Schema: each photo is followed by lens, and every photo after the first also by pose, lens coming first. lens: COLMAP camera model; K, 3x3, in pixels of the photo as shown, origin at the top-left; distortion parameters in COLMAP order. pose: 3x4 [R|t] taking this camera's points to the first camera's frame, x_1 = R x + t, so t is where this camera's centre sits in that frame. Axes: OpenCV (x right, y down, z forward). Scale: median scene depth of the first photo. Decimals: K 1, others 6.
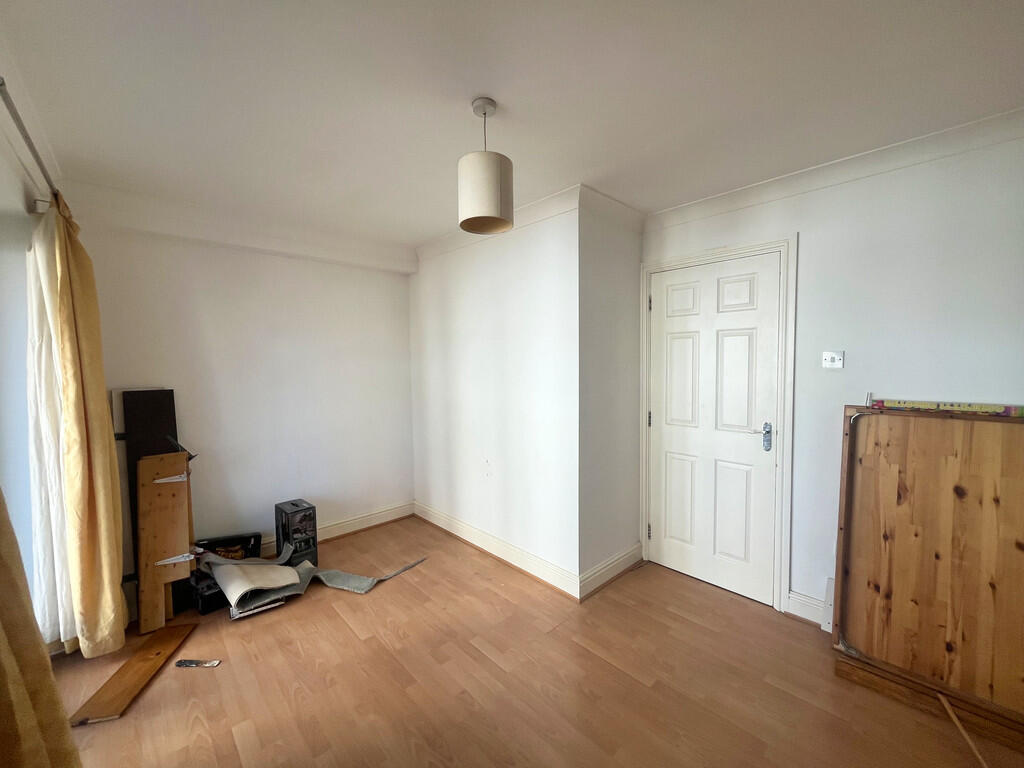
lens RADIAL K [[415.8, 0, 522.9], [0, 415.8, 384.8], [0, 0, 1]] dist [-0.001628, 0.000552]
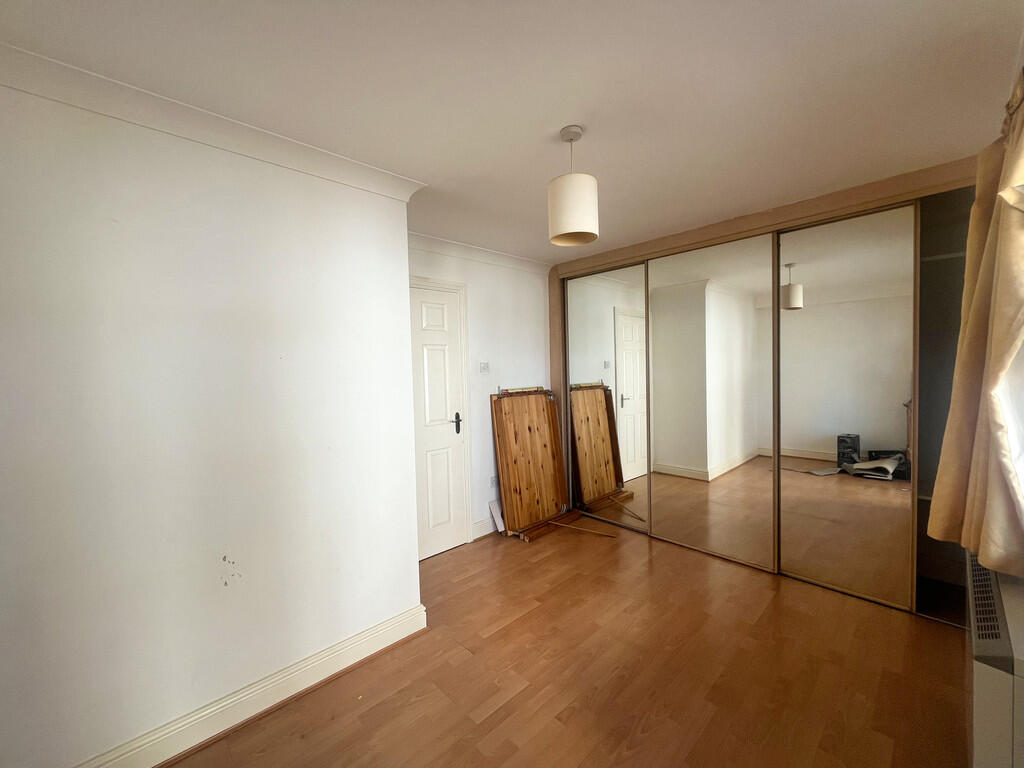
lens RADIAL K [[415.8, 0, 515.7], [0, 415.8, 386.5], [0, 0, 1]] dist [-0.001628, 0.000552]
pose [[-0.001853, -0.036660, 0.999326, -0.970295], [0.087104, 0.995524, 0.036682, -0.039380], [-0.996198, 0.087113, 0.001349, 0.955261]]
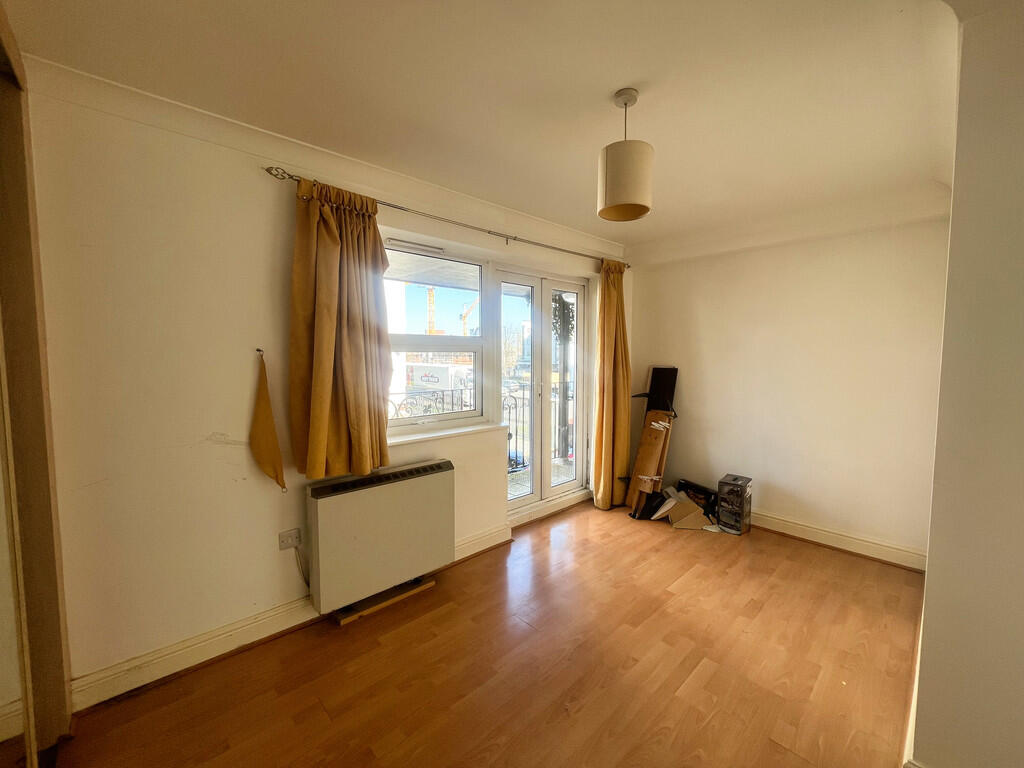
lens RADIAL K [[415.8, 0, 519.5], [0, 415.8, 381.1], [0, 0, 1]] dist [-0.001628, 0.000552]
pose [[-0.007843, 0.069163, -0.997575, 0.792356], [-0.064018, 0.995524, 0.069524, -0.013297], [0.997918, 0.064408, -0.003380, 0.619098]]
